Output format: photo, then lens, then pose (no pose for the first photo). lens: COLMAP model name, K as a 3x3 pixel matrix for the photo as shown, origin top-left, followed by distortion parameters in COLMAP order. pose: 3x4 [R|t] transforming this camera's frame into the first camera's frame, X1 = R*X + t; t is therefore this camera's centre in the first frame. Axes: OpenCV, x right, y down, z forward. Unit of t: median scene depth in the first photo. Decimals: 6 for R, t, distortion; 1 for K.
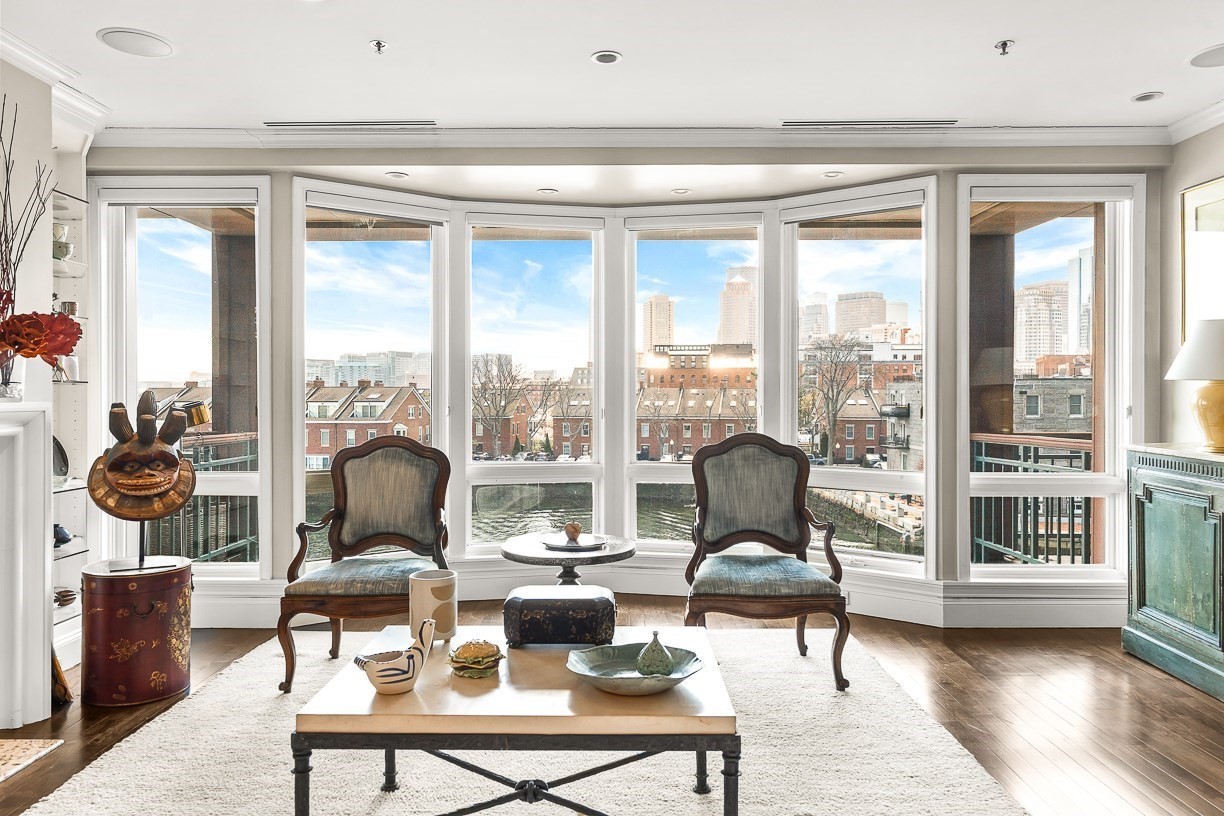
lens RADIAL K [[849.8, 0, 610.3], [0, 849.8, 395.5], [0, 0, 1]] dist [-0.001233, 0.003823]
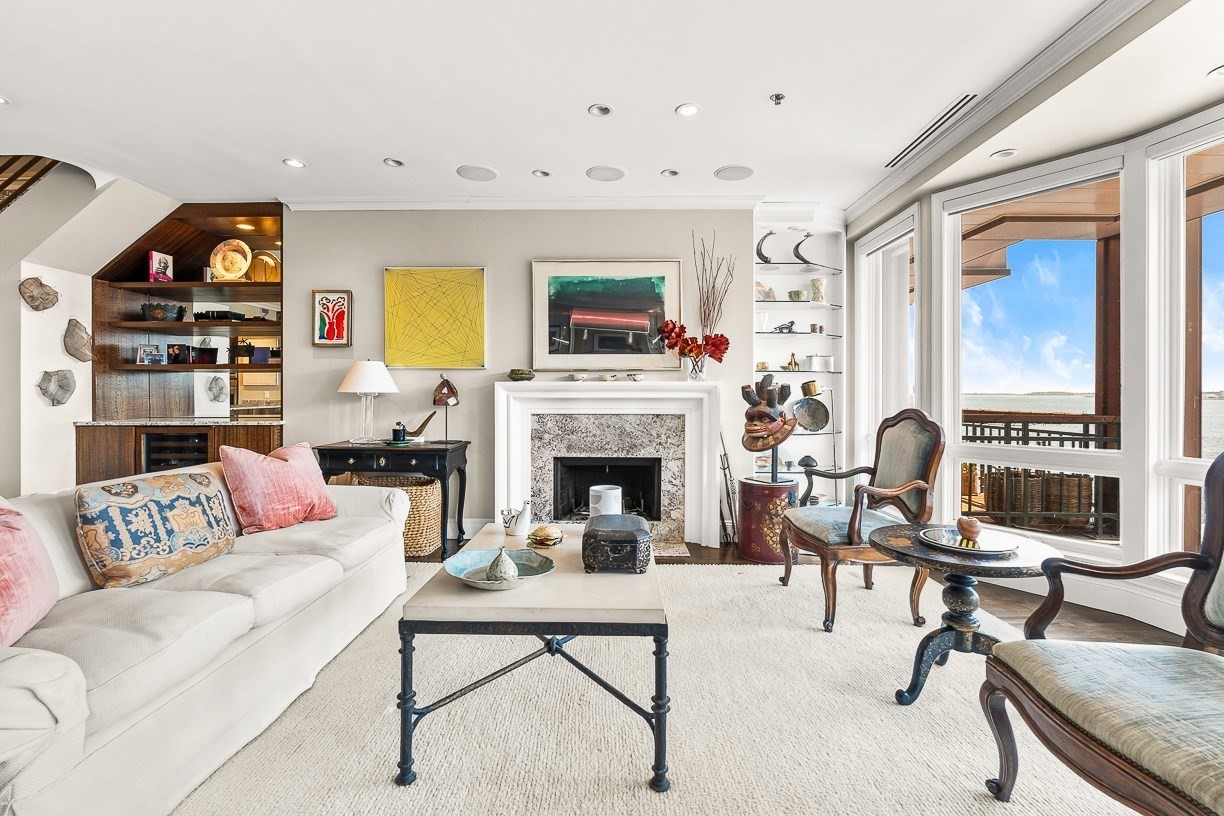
lens RADIAL K [[544.7, 0, 612.5], [0, 544.7, 392.4], [0, 0, 1]] dist [-0.002266, 0.000647]
pose [[0.000475, -0.005626, -0.999984, 0.424412], [-0.002249, 0.999982, -0.005627, 0.030190], [0.999997, 0.002251, 0.000462, 0.584901]]
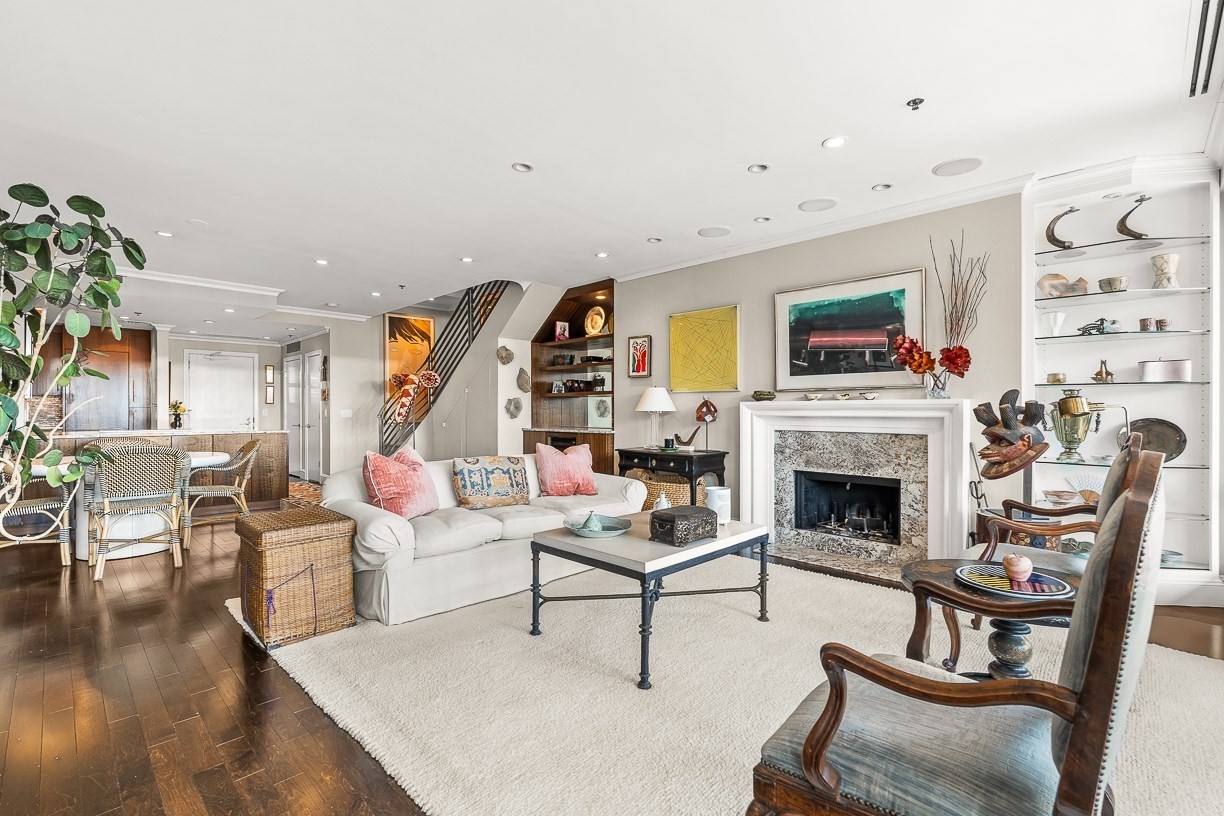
lens RADIAL K [[544.7, 0, 616.7], [0, 544.7, 408.4], [0, 0, 1]] dist [-0.002266, 0.000647]
pose [[-0.684949, -0.006565, -0.728561, 0.459987], [-0.004110, 0.999978, -0.005147, 0.026898], [0.728579, -0.000531, -0.684962, 0.953675]]
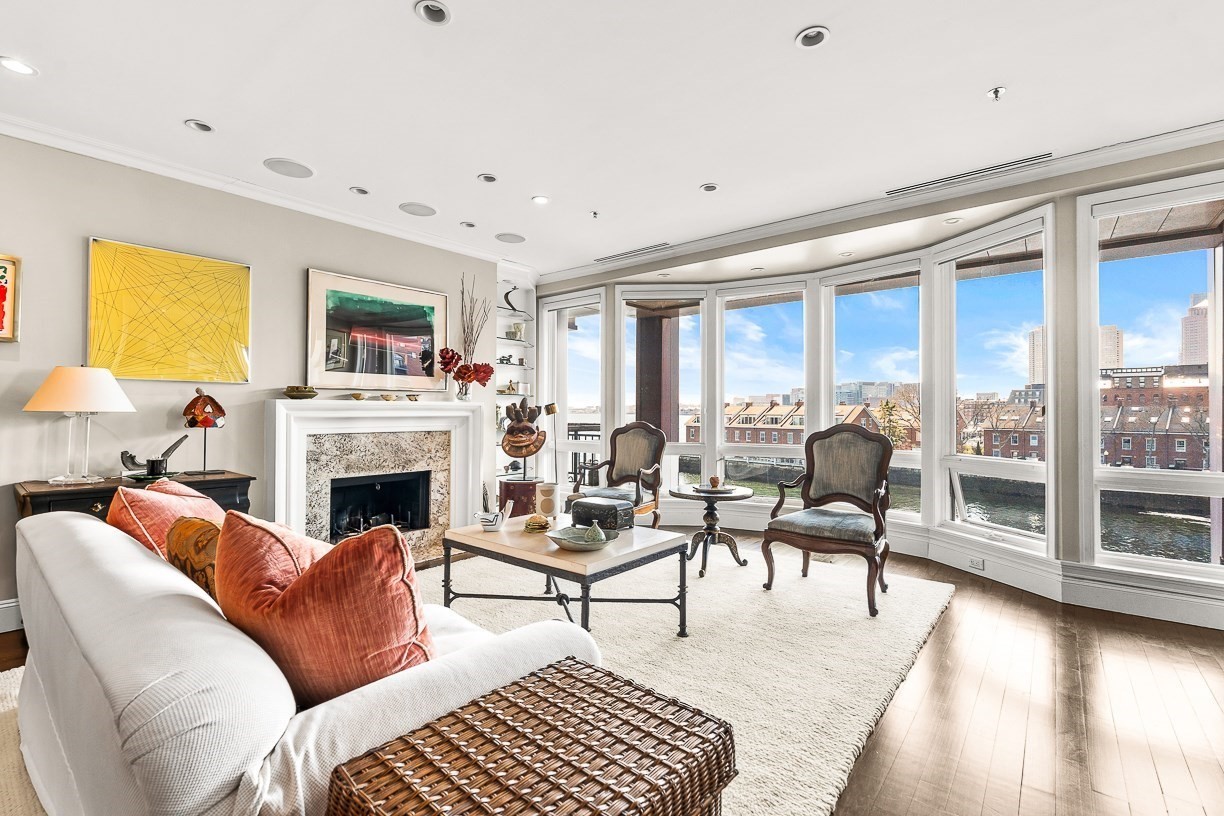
lens RADIAL K [[544.7, 0, 609.3], [0, 544.7, 402.2], [0, 0, 1]] dist [-0.002266, 0.000647]
pose [[0.773090, -0.008877, -0.634234, 0.406593], [-0.002790, 0.999845, -0.017396, 0.024414], [0.634290, 0.015218, 0.772945, 0.065591]]
